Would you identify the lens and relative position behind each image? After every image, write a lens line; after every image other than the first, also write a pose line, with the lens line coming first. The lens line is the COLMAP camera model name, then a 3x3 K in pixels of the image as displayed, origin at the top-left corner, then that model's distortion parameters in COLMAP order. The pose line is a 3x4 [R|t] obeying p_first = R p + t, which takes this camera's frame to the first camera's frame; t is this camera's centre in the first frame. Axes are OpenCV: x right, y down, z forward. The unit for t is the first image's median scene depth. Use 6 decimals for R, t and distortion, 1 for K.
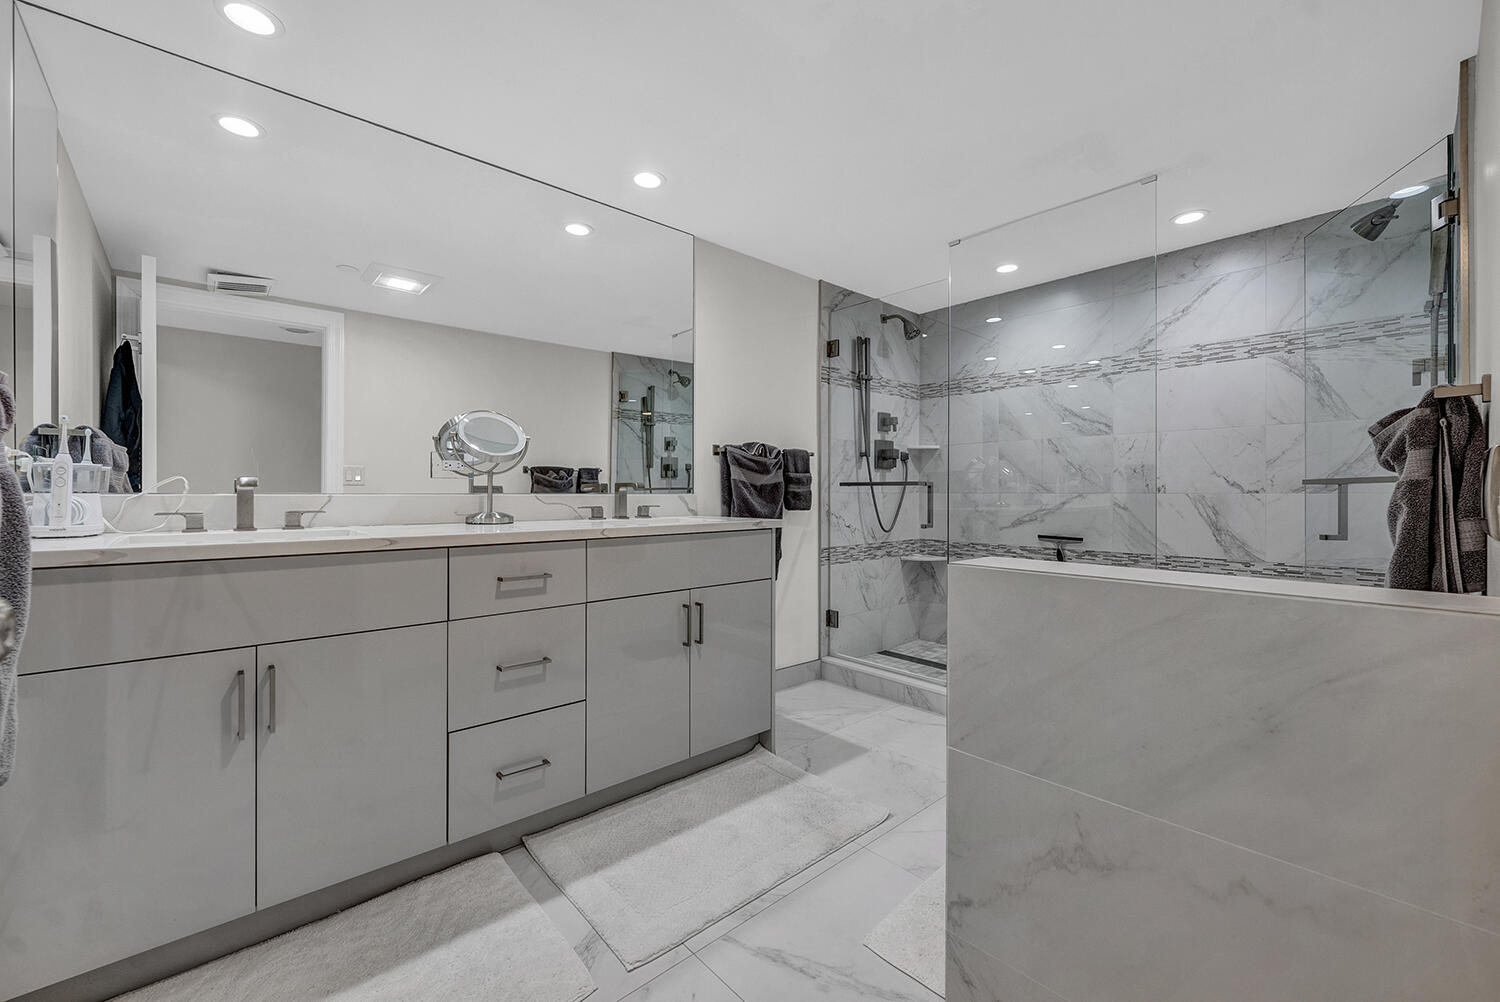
lens RADIAL K [[616.6, 0, 743.9], [0, 616.6, 493.6], [0, 0, 1]] dist [-0.004795, 0.000991]
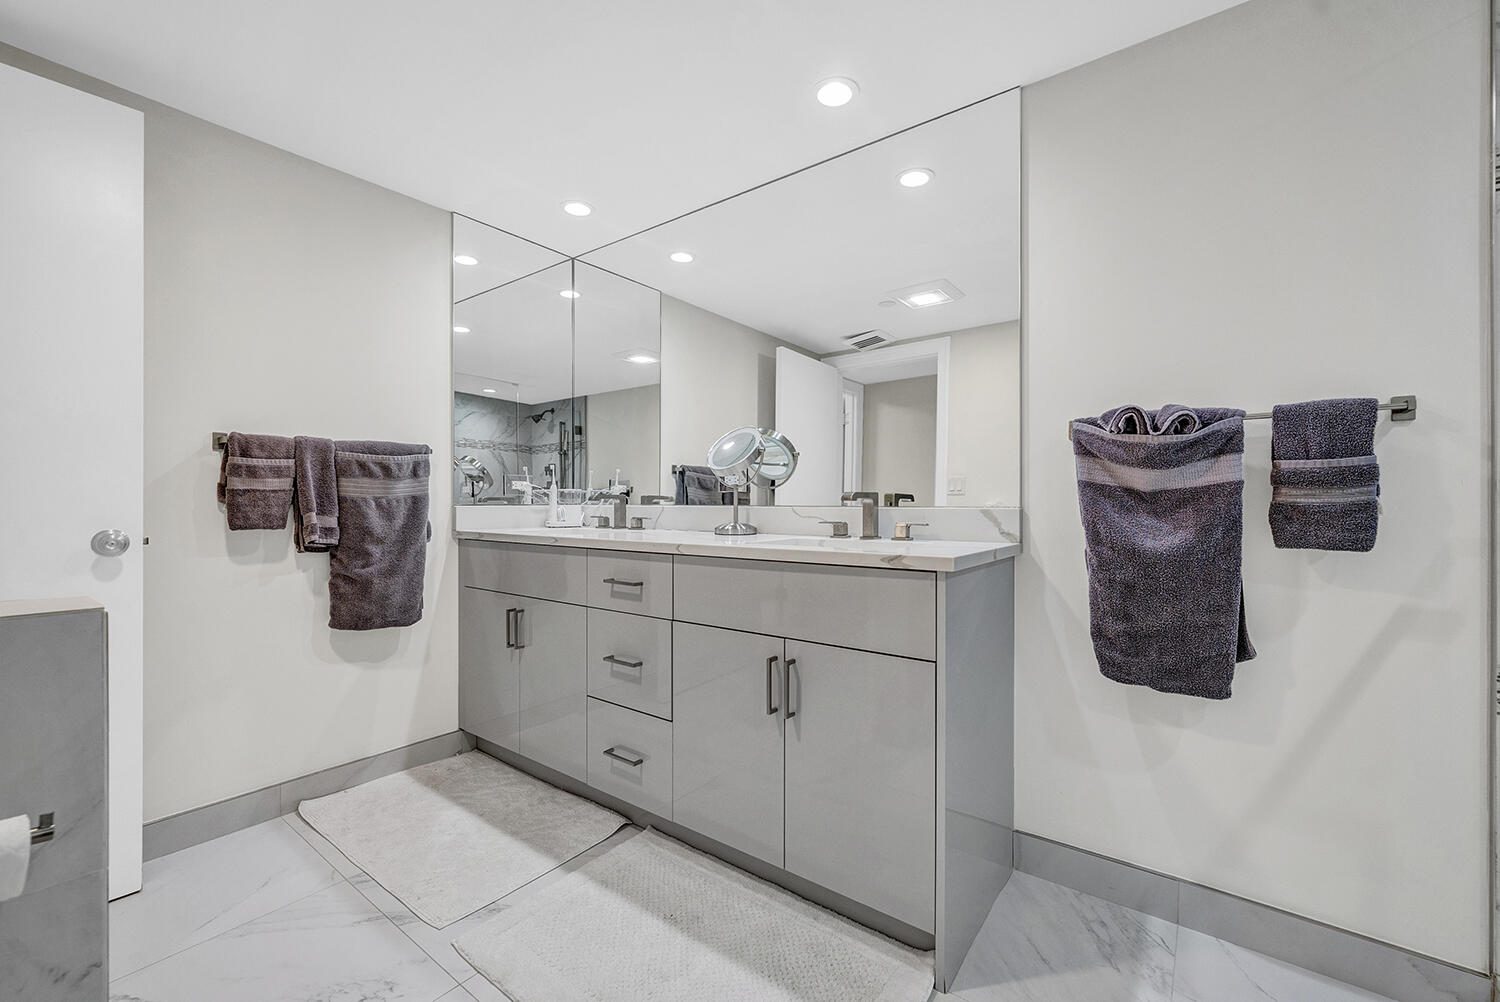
lens RADIAL K [[616.6, 0, 739.4], [0, 616.6, 501.4], [0, 0, 1]] dist [-0.004795, 0.000991]
pose [[0.184334, -0.002778, -0.982860, 0.441228], [-0.002794, 0.999990, -0.003350, -0.002688], [0.982860, 0.003364, 0.184325, 0.580328]]
